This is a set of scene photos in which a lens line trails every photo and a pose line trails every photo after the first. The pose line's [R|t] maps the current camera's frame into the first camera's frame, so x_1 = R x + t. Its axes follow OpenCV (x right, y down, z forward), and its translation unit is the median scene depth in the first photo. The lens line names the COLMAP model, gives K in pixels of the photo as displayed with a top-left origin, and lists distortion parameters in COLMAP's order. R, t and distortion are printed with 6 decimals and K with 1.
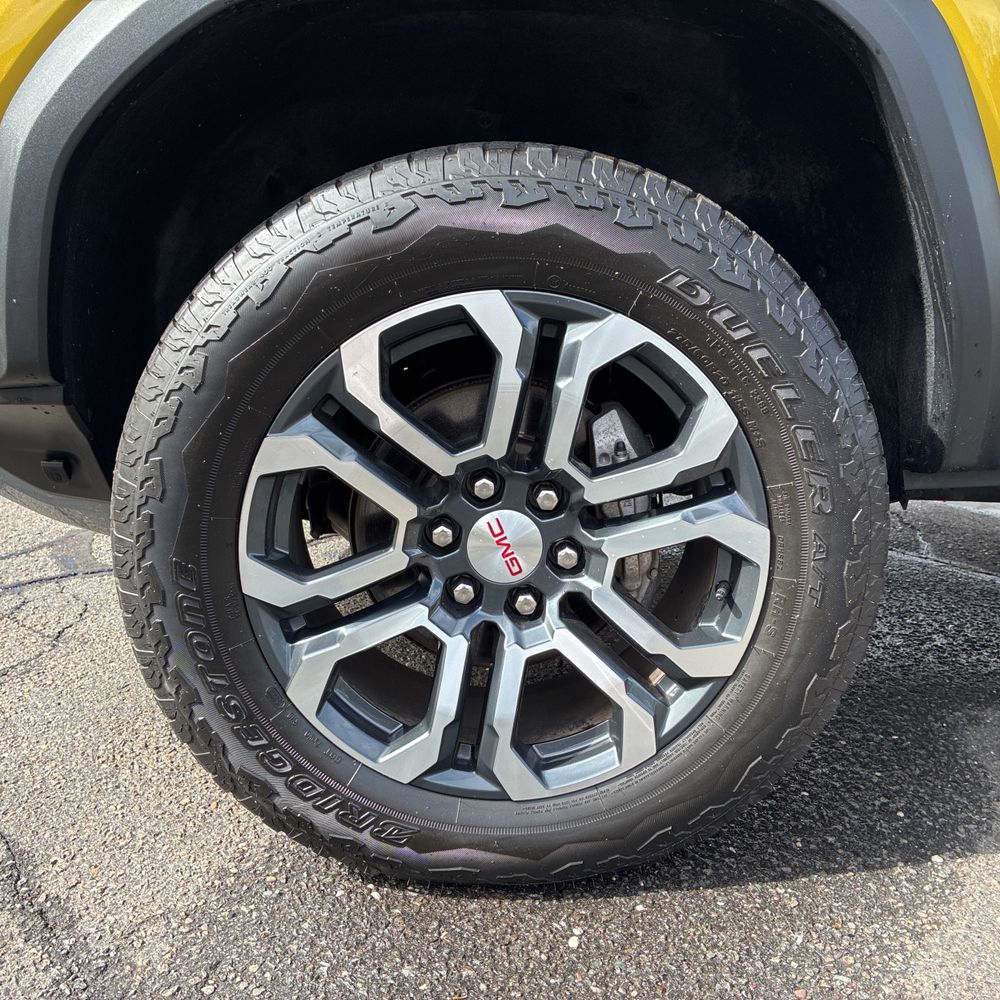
lens RADIAL K [[1010.8, 0, 500.0], [0, 1010.8, 500.0], [0, 0, 1]] dist [0.019722, 0.000308]
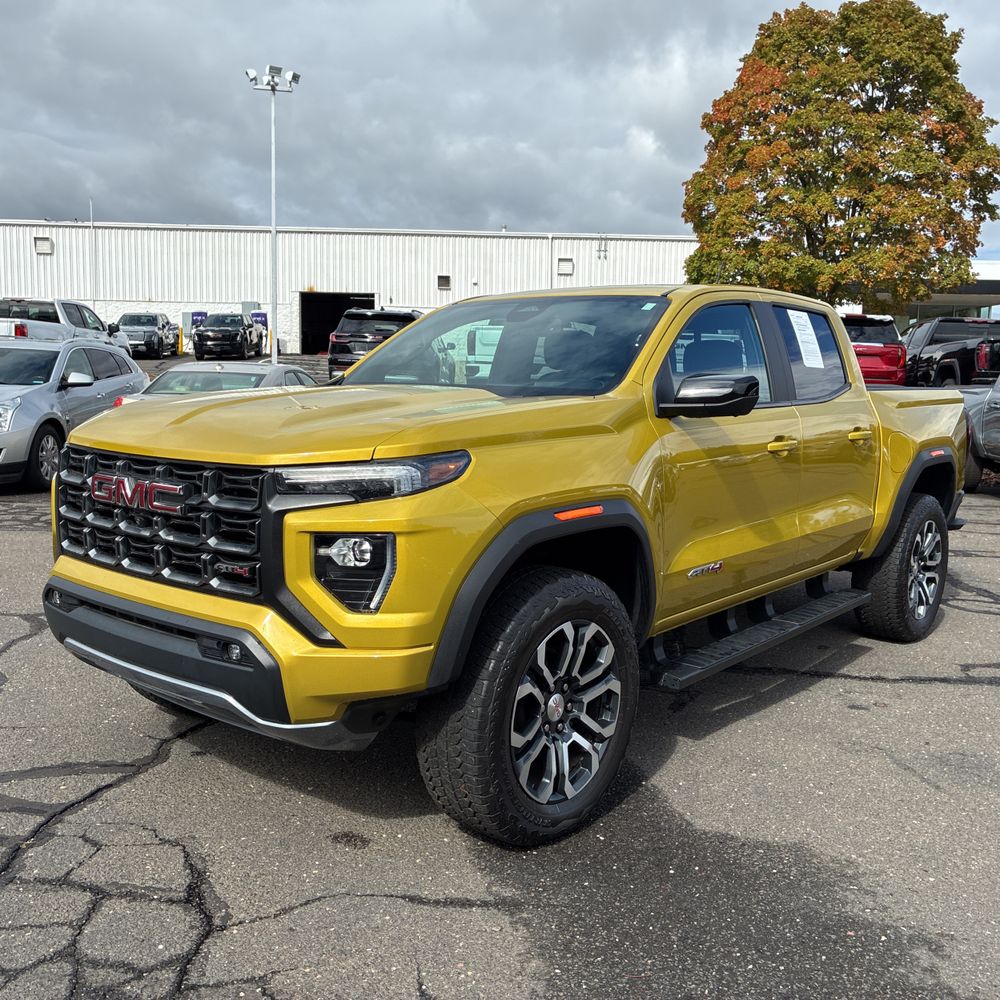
lens RADIAL K [[1011.3, 0, 501.6], [0, 1011.3, 472.9], [0, 0, 1]] dist [0.008513, 0.017316]
pose [[0.674703, -0.051653, 0.736280, -2.192727], [0.147765, 0.986806, -0.066179, -0.444895], [-0.723147, 0.153447, 0.673433, -0.900654]]
